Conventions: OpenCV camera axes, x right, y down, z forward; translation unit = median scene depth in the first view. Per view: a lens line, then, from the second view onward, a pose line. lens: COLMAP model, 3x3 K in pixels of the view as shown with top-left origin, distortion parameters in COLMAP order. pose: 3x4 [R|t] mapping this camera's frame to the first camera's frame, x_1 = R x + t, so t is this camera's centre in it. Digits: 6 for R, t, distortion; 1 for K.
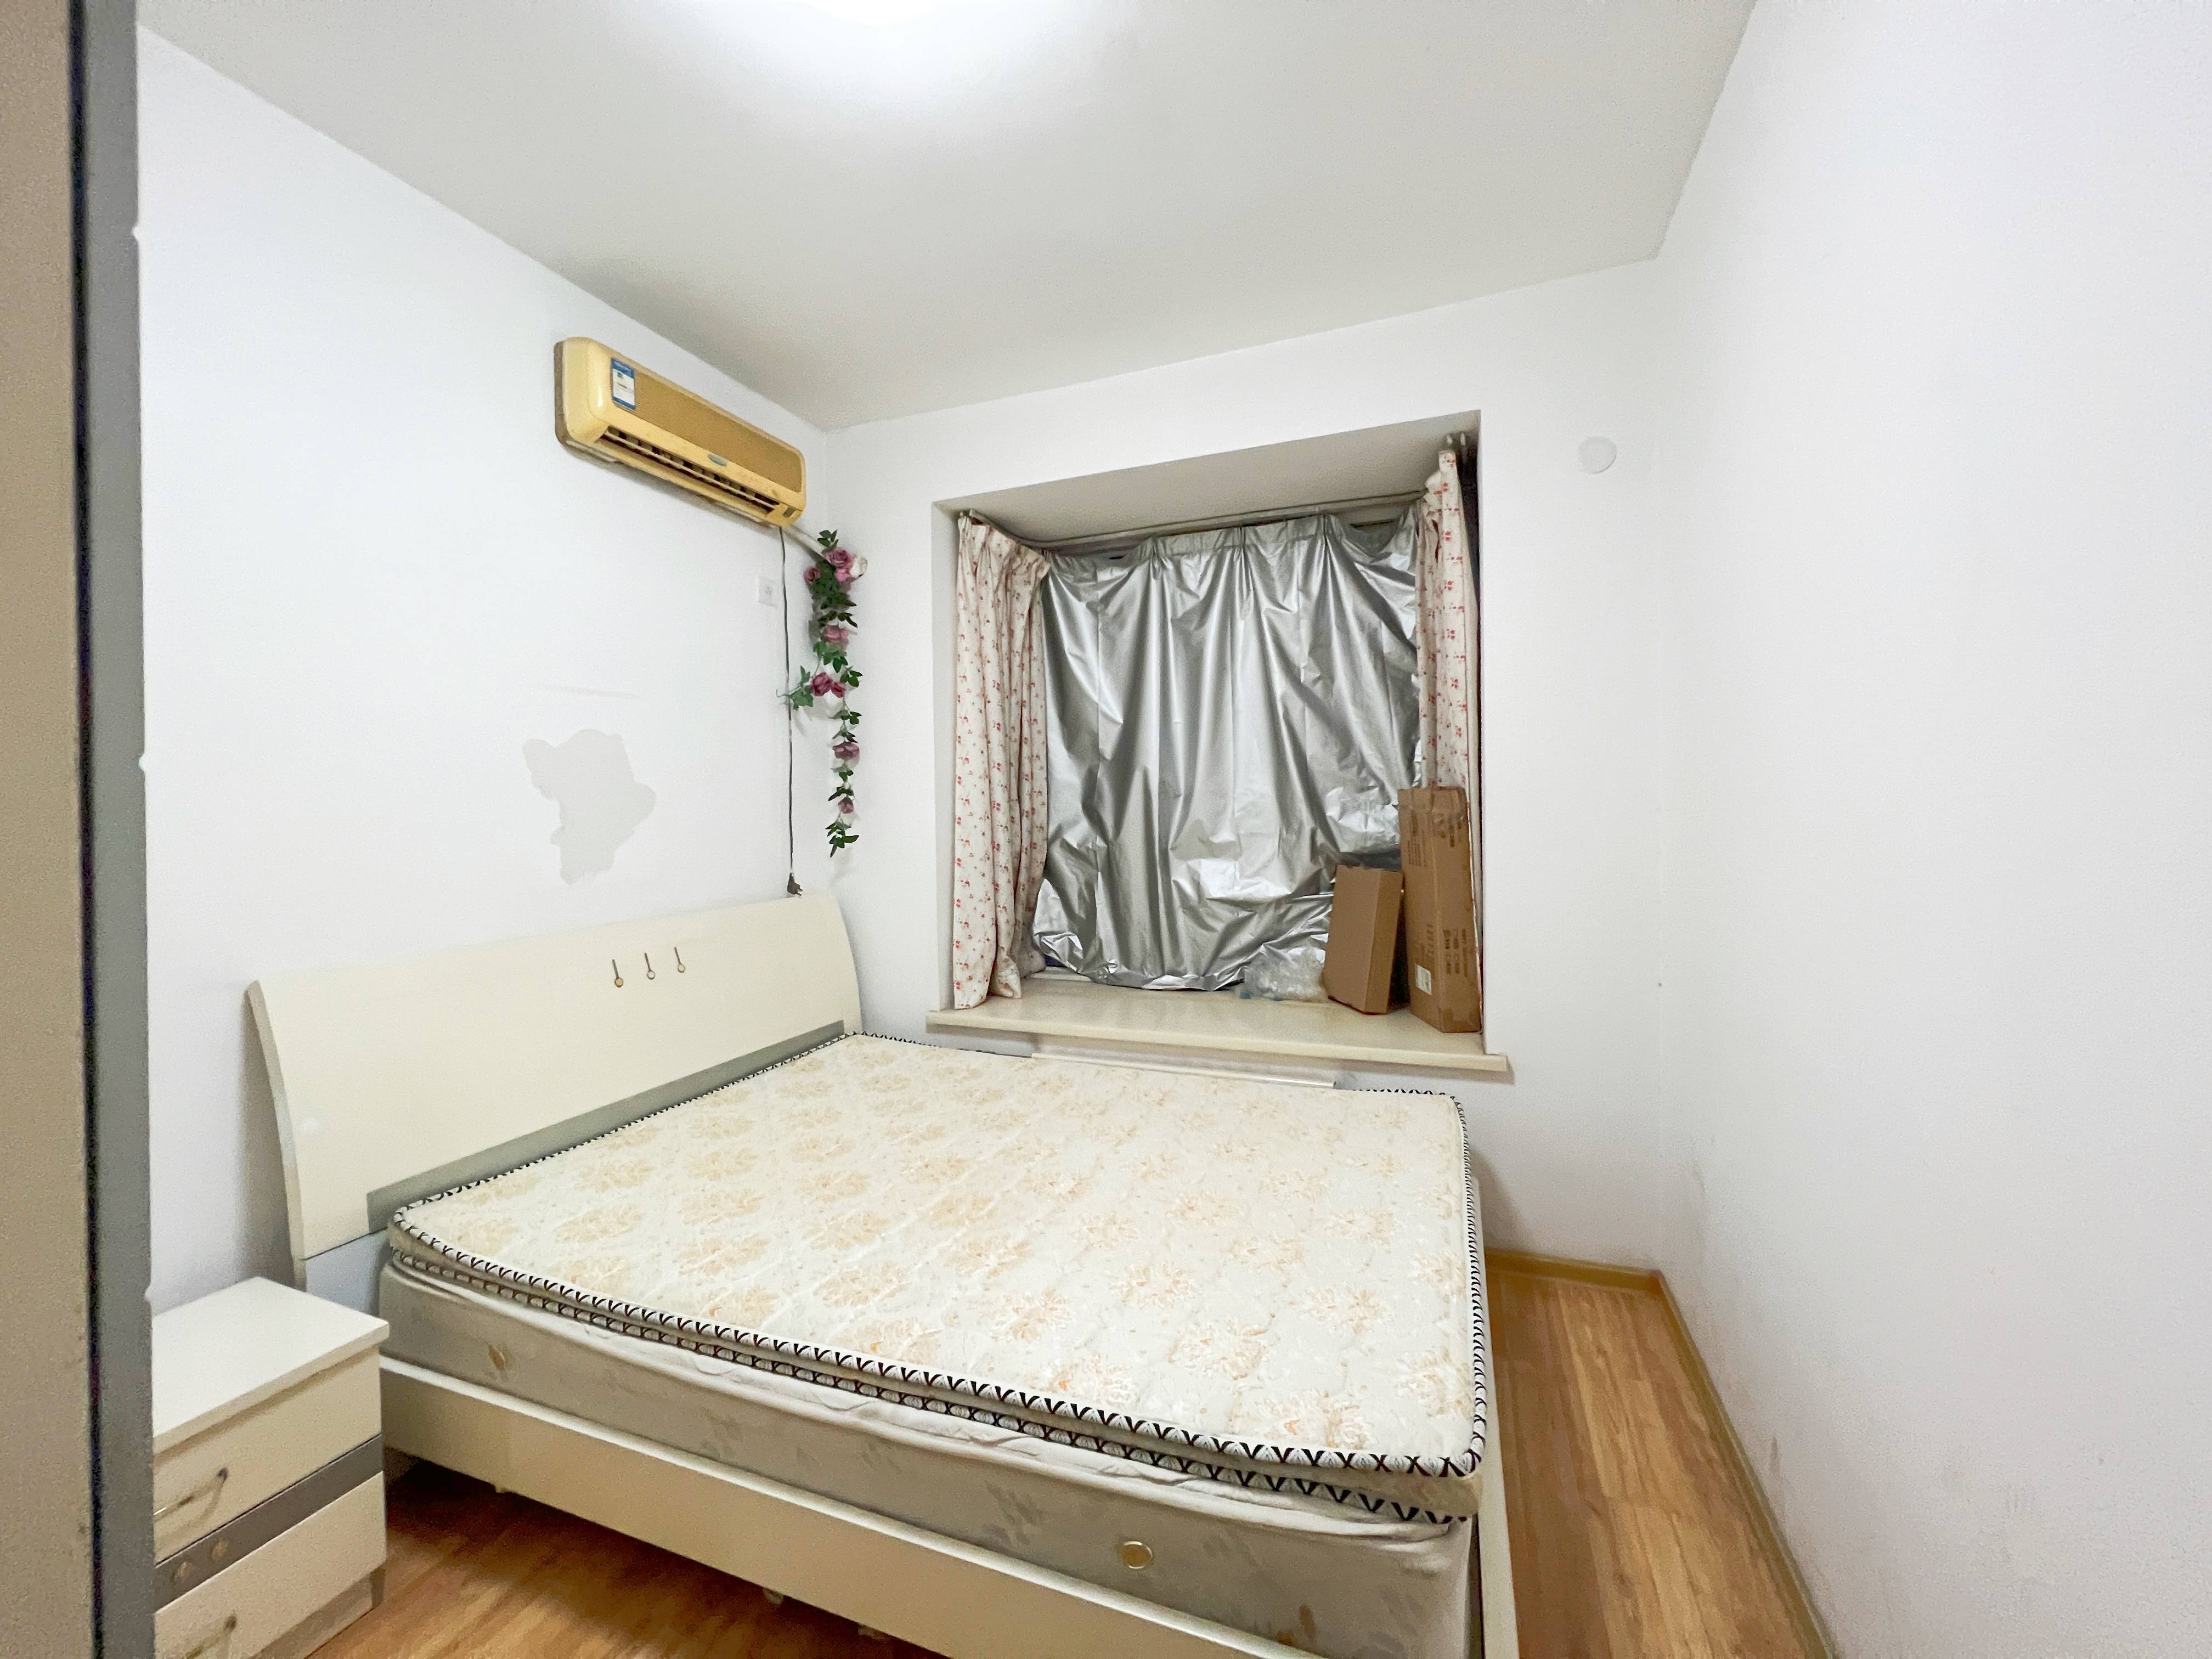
lens RADIAL K [[886.7, 0, 1108.1], [0, 886.7, 821.3], [0, 0, 1]] dist [0.002109, 0.000277]
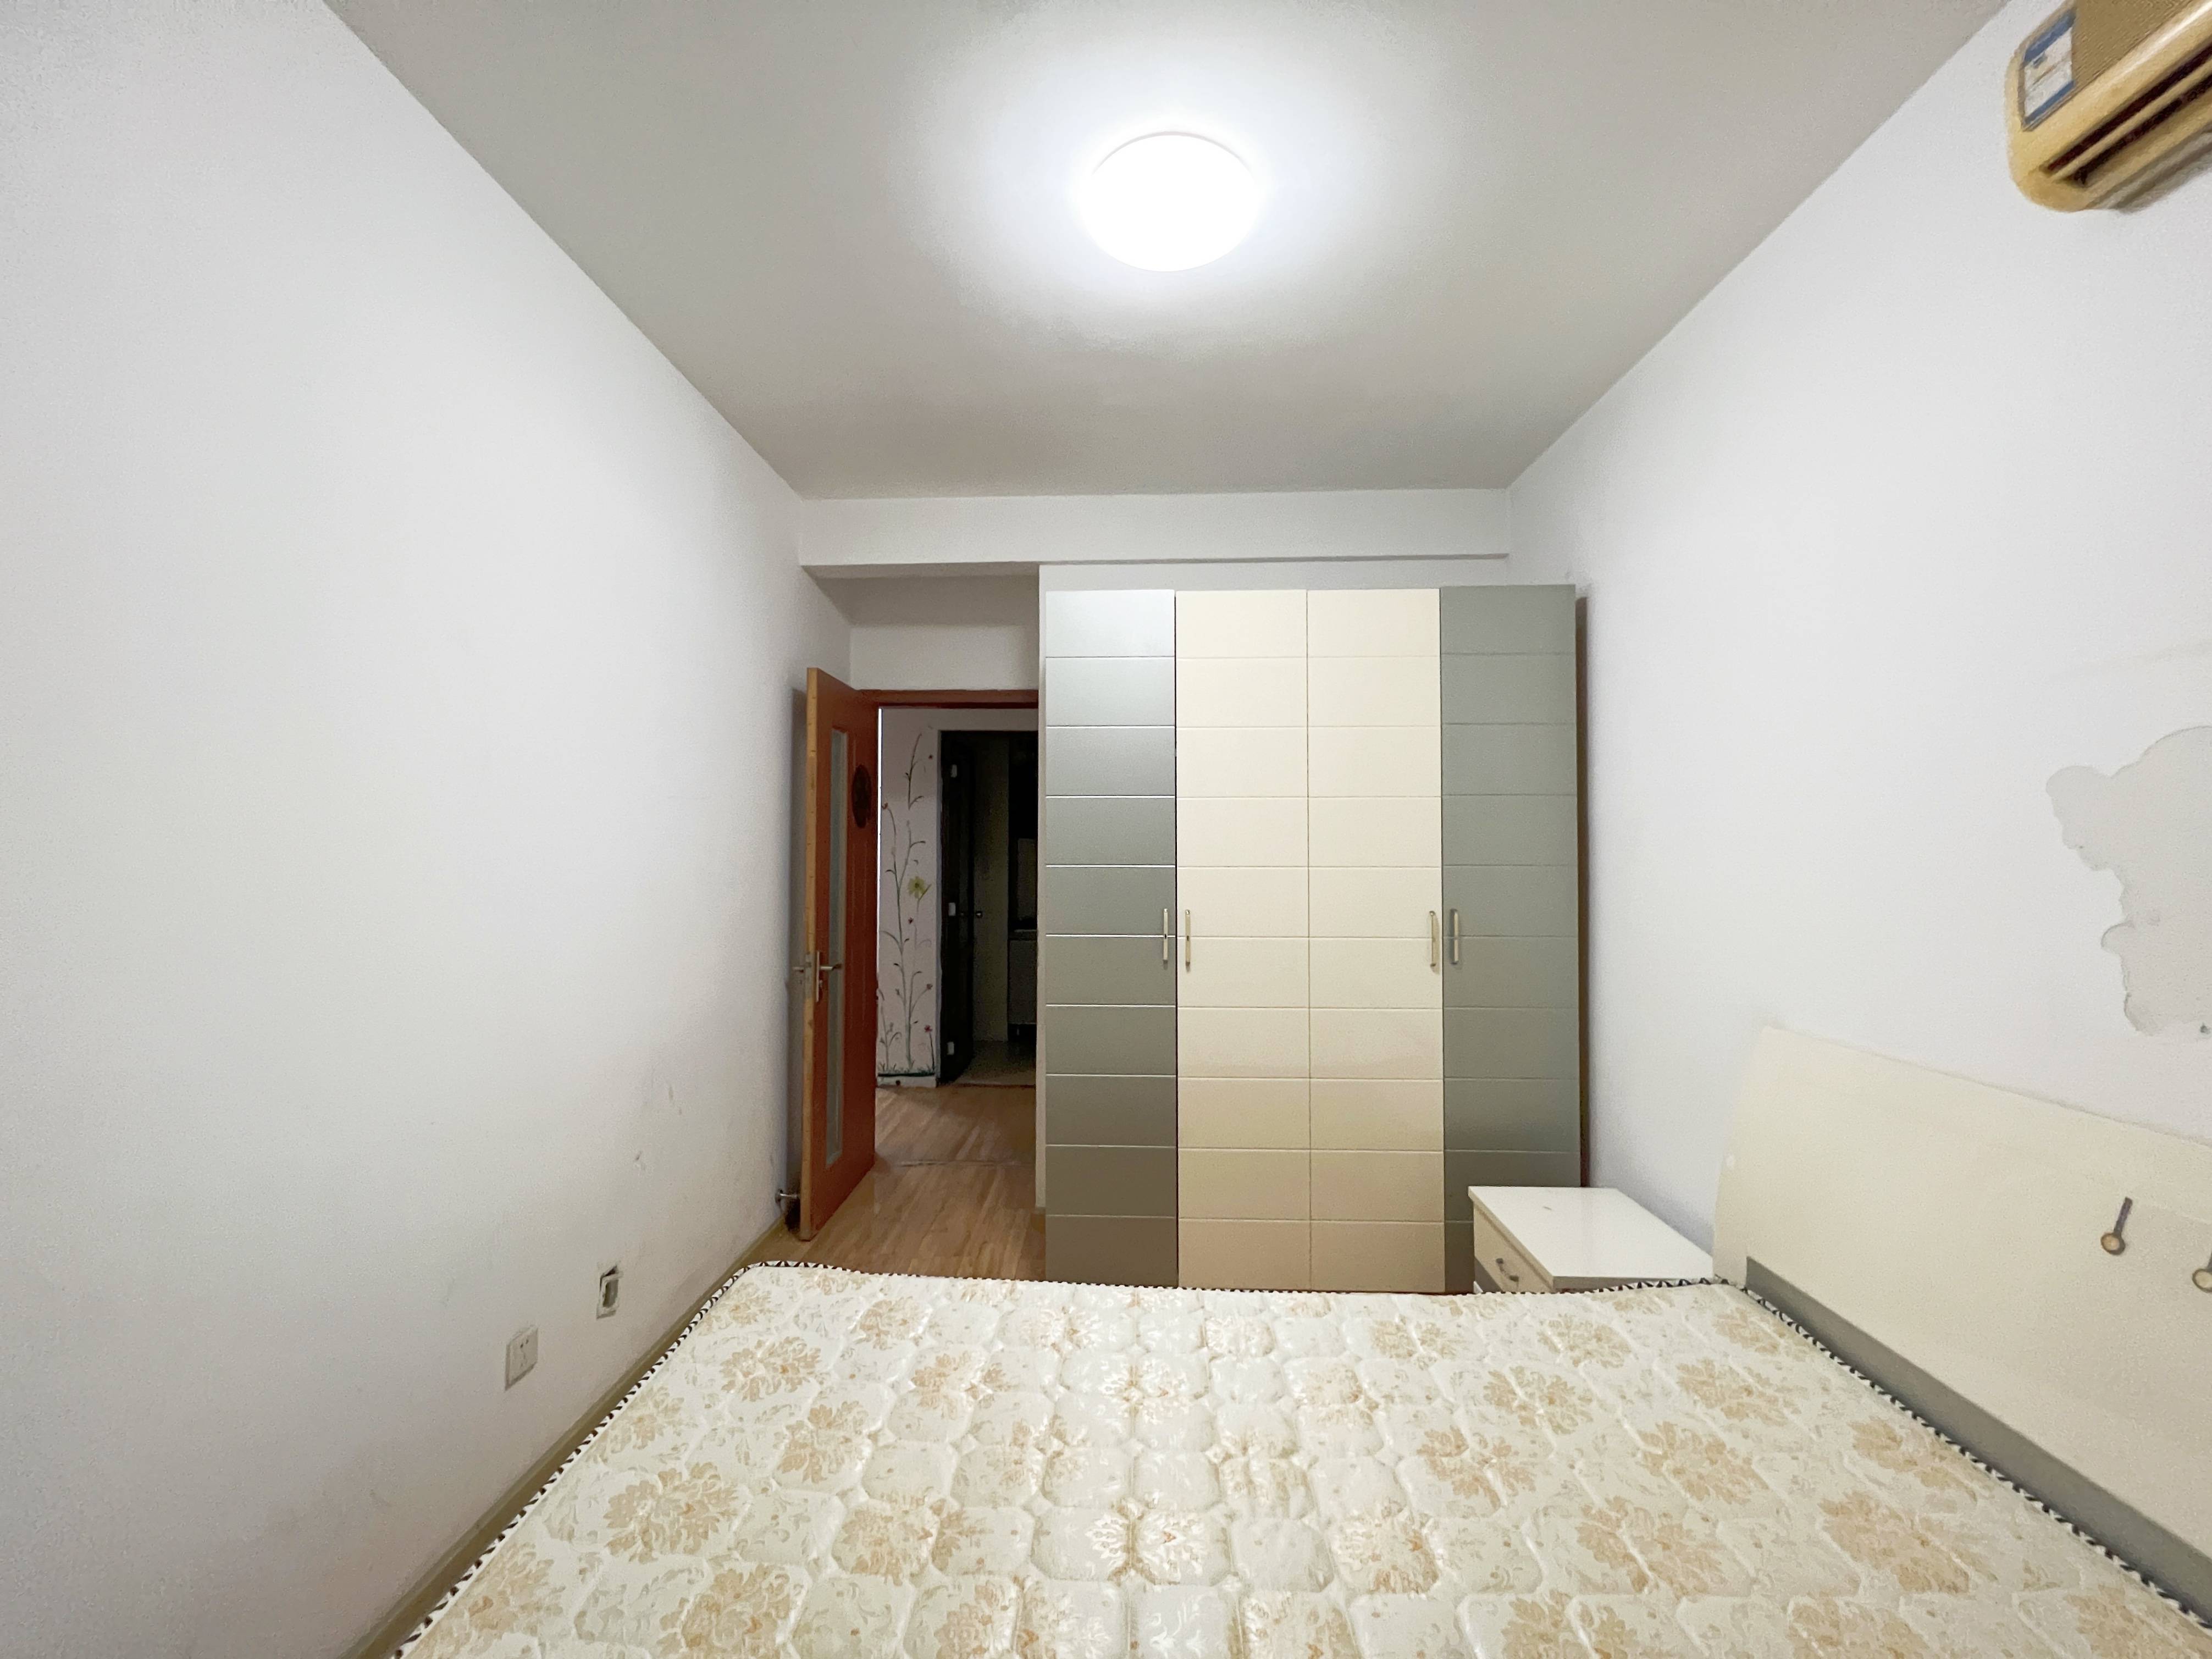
lens RADIAL K [[886.7, 0, 1107.6], [0, 886.7, 834.3], [0, 0, 1]] dist [0.002109, 0.000277]
pose [[-0.948125, 0.001070, -0.317895, 0.140309], [0.004190, 0.999950, -0.009131, -0.044953], [0.317869, -0.009990, -0.948082, 1.333448]]
